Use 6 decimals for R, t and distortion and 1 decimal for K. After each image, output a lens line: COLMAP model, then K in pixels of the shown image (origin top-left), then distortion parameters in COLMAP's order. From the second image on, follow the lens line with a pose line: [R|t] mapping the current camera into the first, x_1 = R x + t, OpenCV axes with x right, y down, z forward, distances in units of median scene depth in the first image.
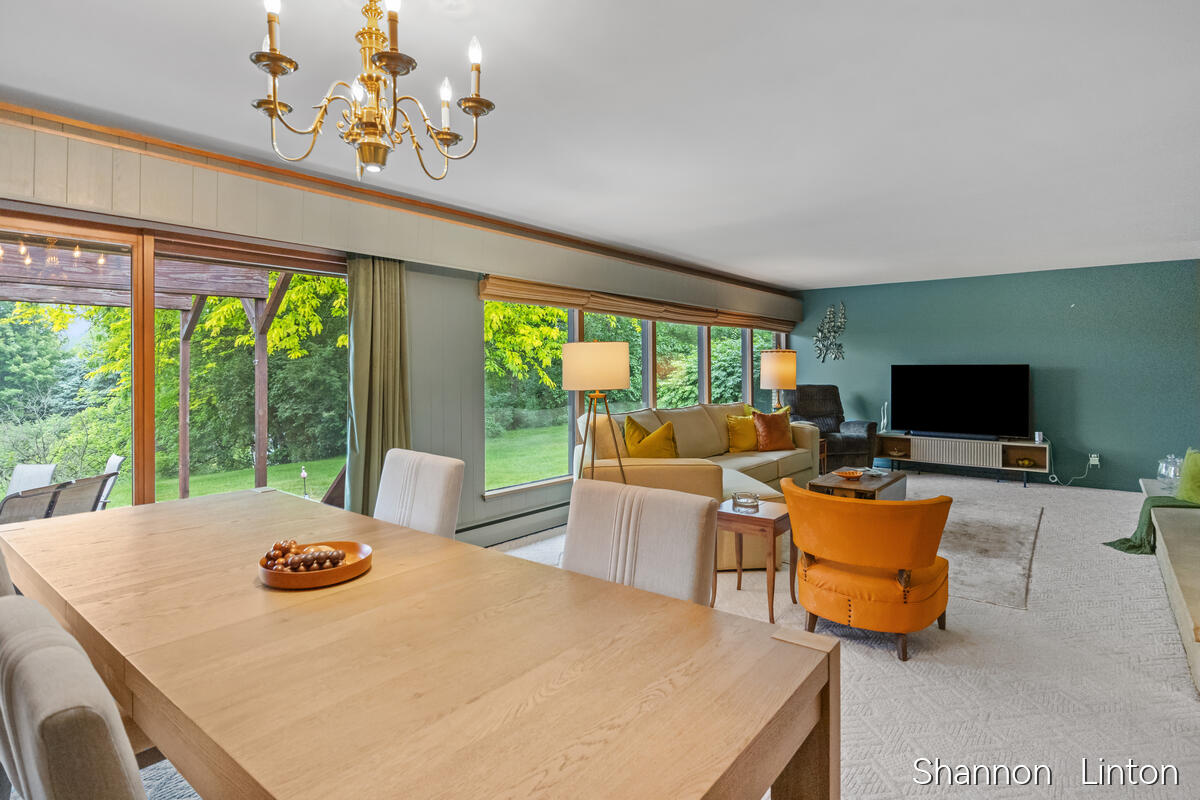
lens RADIAL K [[607.0, 0, 599.1], [0, 607.0, 398.8], [0, 0, 1]] dist [0.003606, 0.000218]
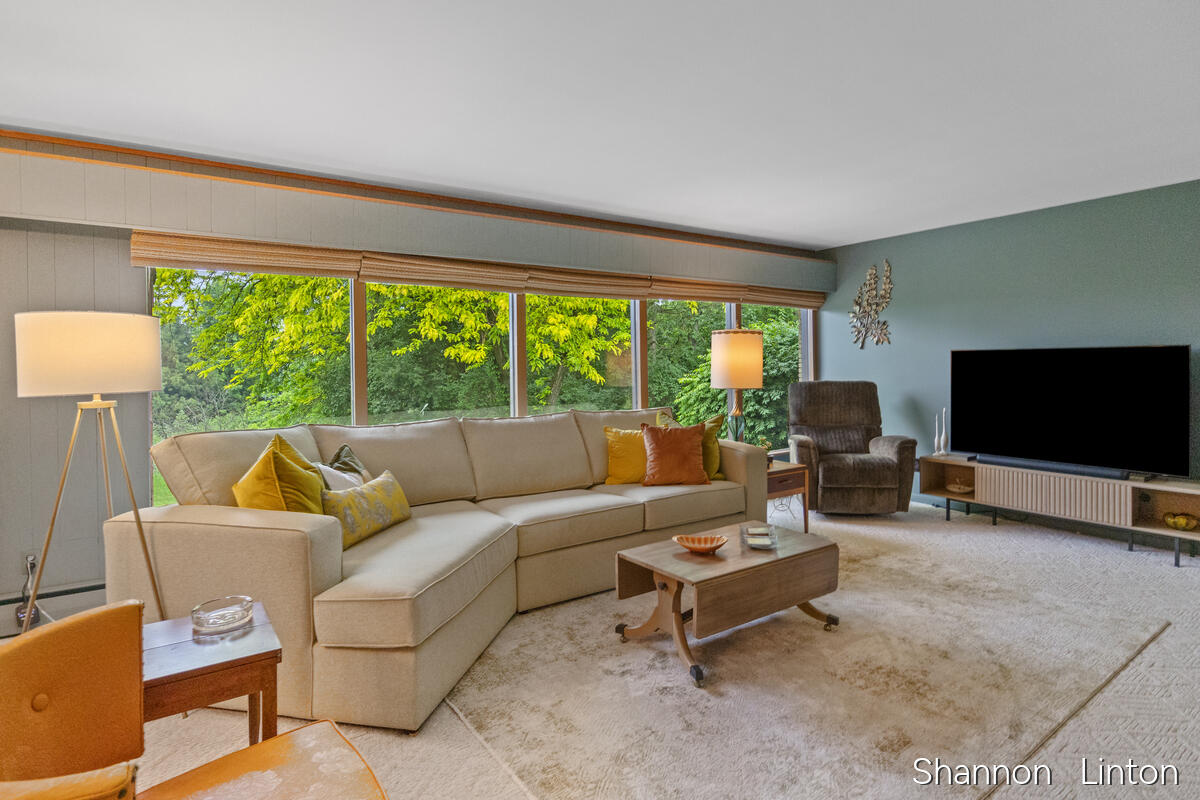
lens RADIAL K [[607.0, 0, 600.6], [0, 607.0, 392.7], [0, 0, 1]] dist [0.003606, 0.000218]
pose [[0.957665, 0.003262, -0.287865, 0.317867], [-0.003487, 0.999994, -0.000267, -0.009708], [0.287863, 0.001260, 0.957671, 0.281356]]
